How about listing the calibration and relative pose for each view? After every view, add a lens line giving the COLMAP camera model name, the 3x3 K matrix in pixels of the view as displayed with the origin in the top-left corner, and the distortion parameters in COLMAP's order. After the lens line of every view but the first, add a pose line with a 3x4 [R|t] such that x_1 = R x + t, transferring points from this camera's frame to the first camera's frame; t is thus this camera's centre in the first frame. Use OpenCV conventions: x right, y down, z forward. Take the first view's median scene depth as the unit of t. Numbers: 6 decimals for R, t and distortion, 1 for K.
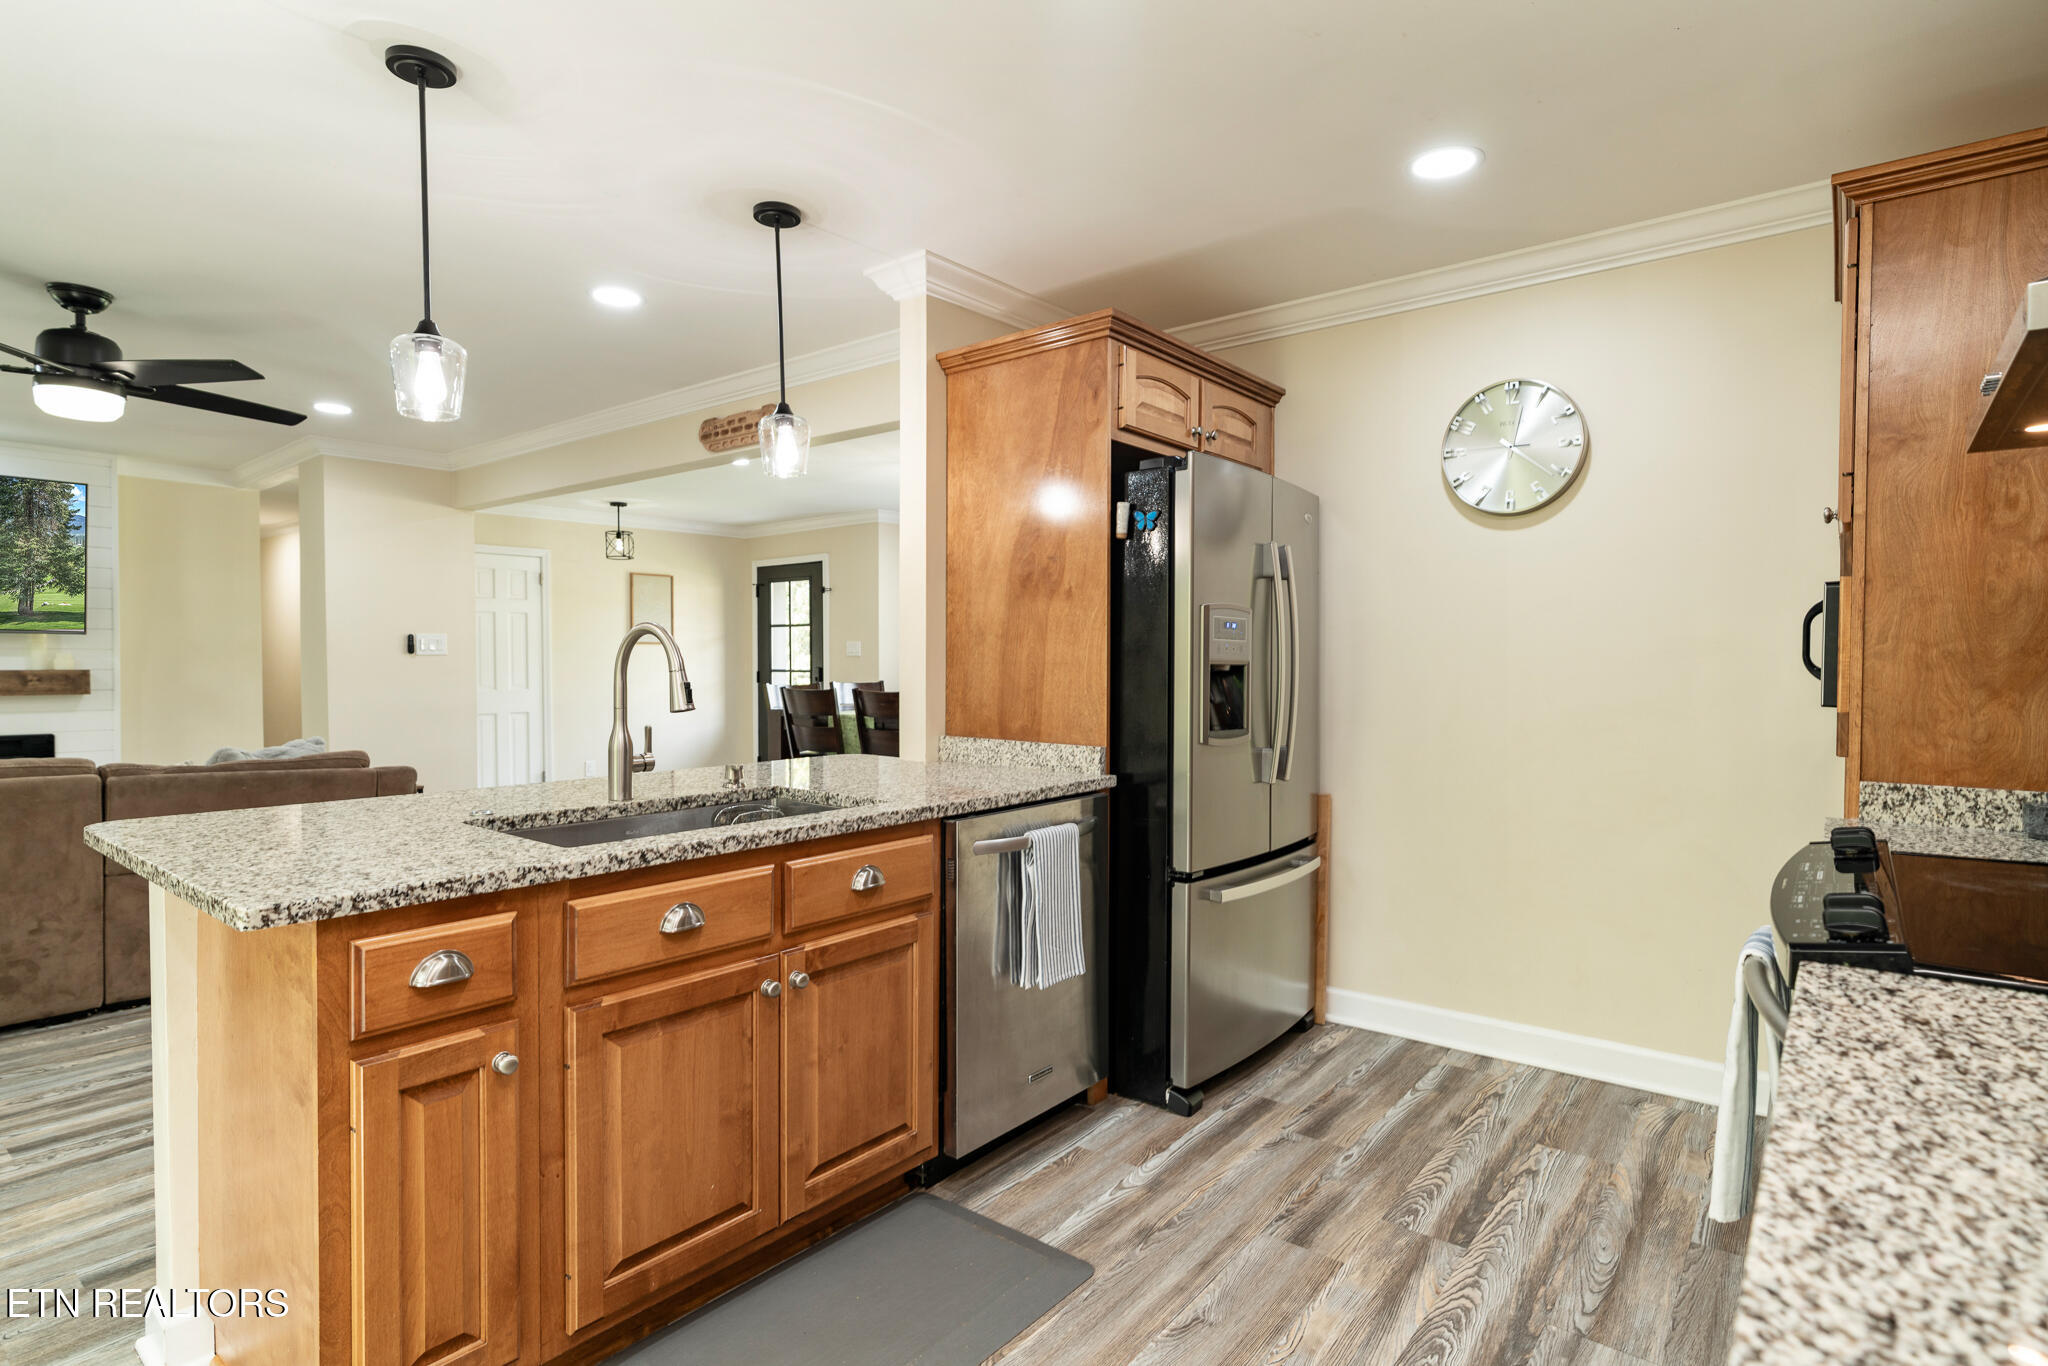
lens RADIAL K [[1033.6, 0, 1026.7], [0, 1033.6, 678.5], [0, 0, 1]] dist [0.001735, -0.000425]
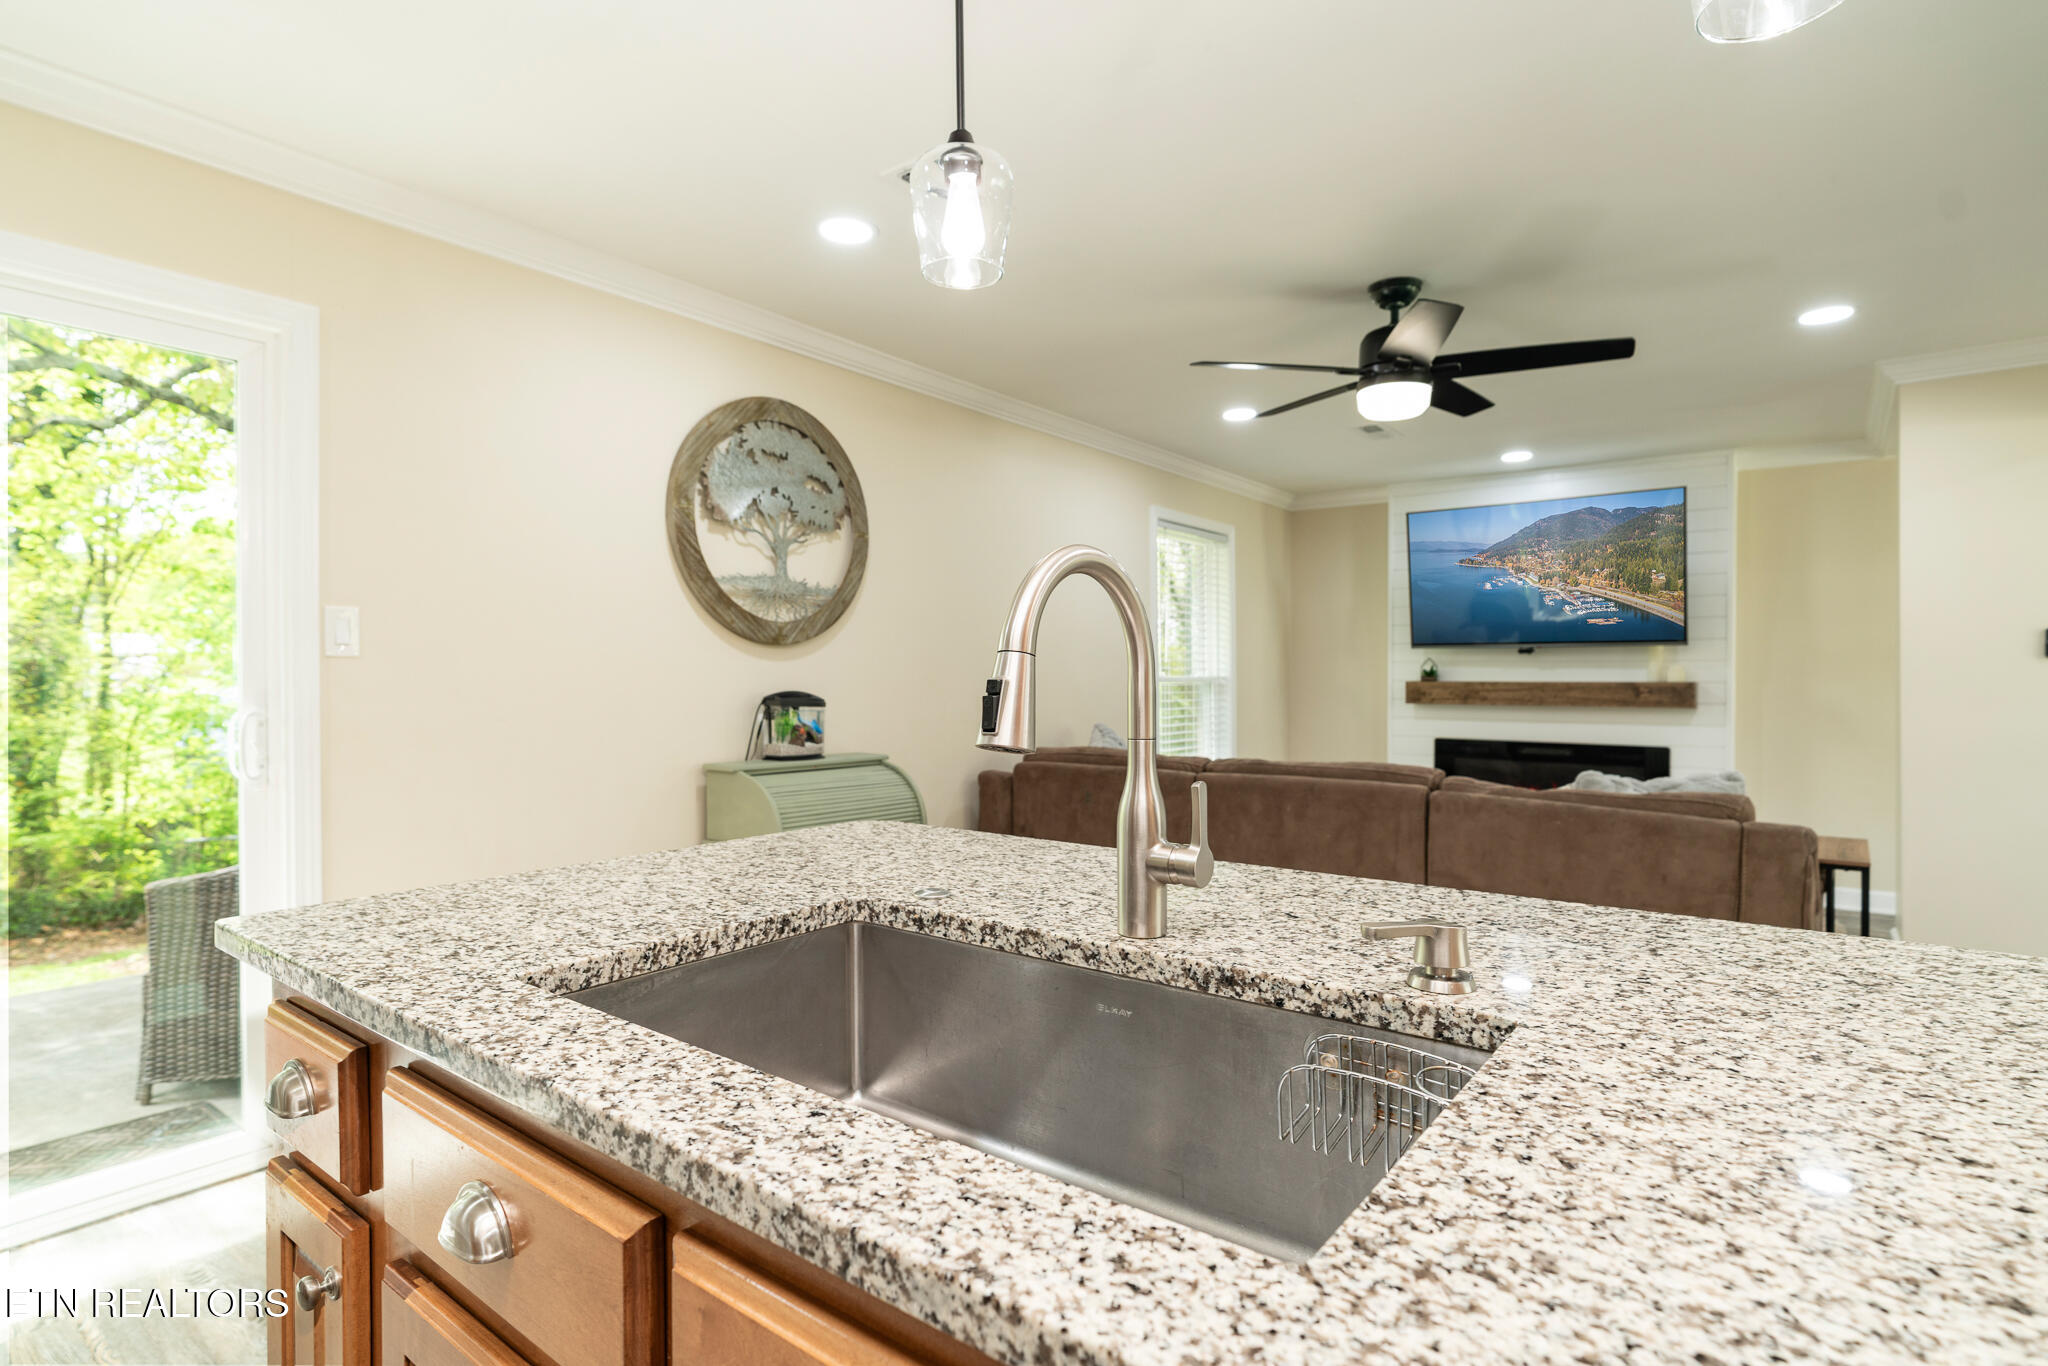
lens RADIAL K [[1033.6, 0, 1026.1], [0, 1033.6, 691.0], [0, 0, 1]] dist [0.001735, -0.000425]
pose [[0.021174, 0.010389, -0.999722, 0.053019], [-0.017602, 0.999795, 0.010017, 0.001488], [0.999621, 0.017385, 0.021353, 0.636603]]
